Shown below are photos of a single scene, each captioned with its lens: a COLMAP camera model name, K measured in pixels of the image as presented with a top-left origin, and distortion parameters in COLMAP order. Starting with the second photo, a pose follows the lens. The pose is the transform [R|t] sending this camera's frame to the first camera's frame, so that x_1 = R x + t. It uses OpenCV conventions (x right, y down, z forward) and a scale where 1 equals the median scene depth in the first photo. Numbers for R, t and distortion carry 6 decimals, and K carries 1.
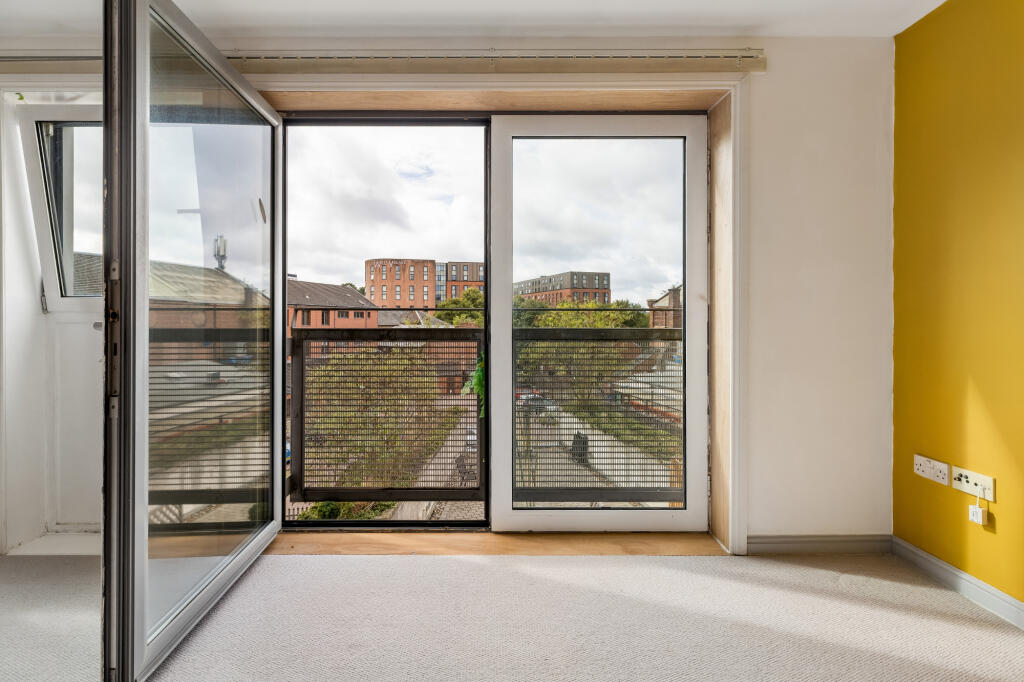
lens RADIAL K [[475.3, 0, 491.1], [0, 475.3, 318.8], [0, 0, 1]] dist [-0.001294, -0.000450]
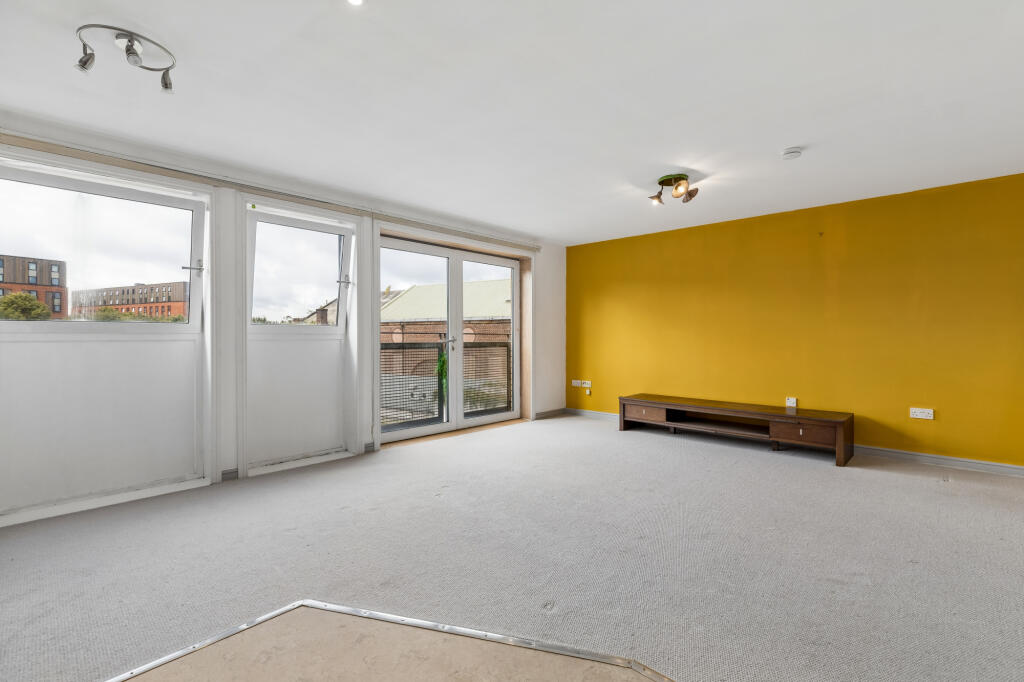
lens RADIAL K [[475.3, 0, 511.5], [0, 475.3, 338.5], [0, 0, 1]] dist [-0.001294, -0.000450]
pose [[0.683473, -0.003096, 0.729969, -1.619407], [-0.000483, 0.999989, 0.004693, -0.007142], [-0.729975, -0.003561, 0.683464, -0.839284]]
